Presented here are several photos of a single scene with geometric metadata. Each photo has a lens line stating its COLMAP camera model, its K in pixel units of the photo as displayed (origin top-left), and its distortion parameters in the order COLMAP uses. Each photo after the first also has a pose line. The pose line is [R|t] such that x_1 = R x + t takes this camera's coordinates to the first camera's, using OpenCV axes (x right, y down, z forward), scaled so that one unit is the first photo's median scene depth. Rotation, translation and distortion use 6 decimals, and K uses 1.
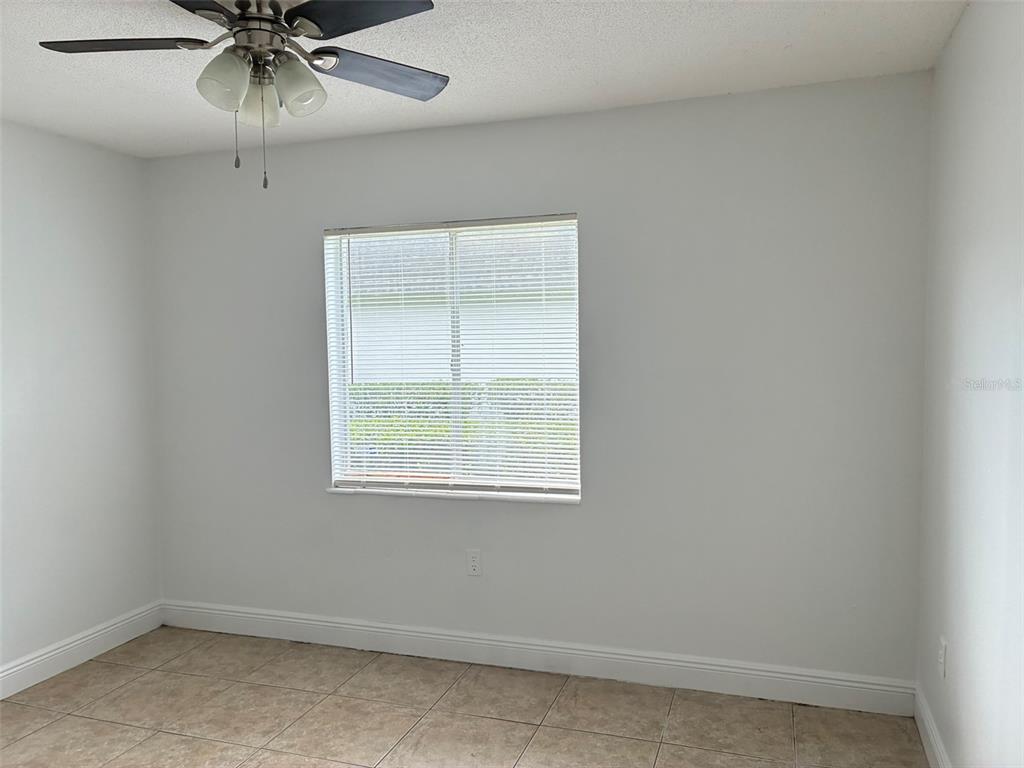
lens RADIAL K [[804.0, 0, 517.5], [0, 804.0, 375.3], [0, 0, 1]] dist [0.048673, -0.083564]
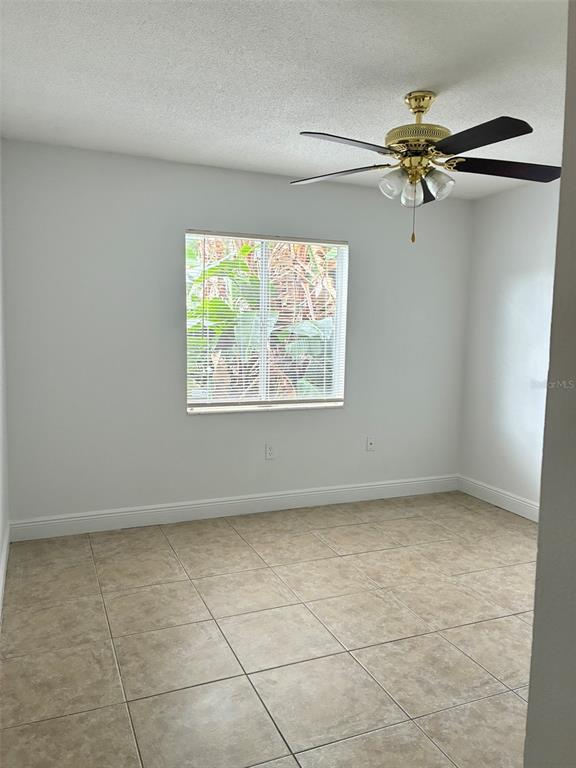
lens RADIAL K [[603.0, 0, 281.9], [0, 603.0, 387.4], [0, 0, 1]] dist [0.048673, -0.083564]
pose [[0.740834, -0.050961, 0.669752, -1.003698], [-0.006625, 0.996515, 0.083153, 0.006608], [-0.671655, -0.066040, 0.737915, 0.113957]]
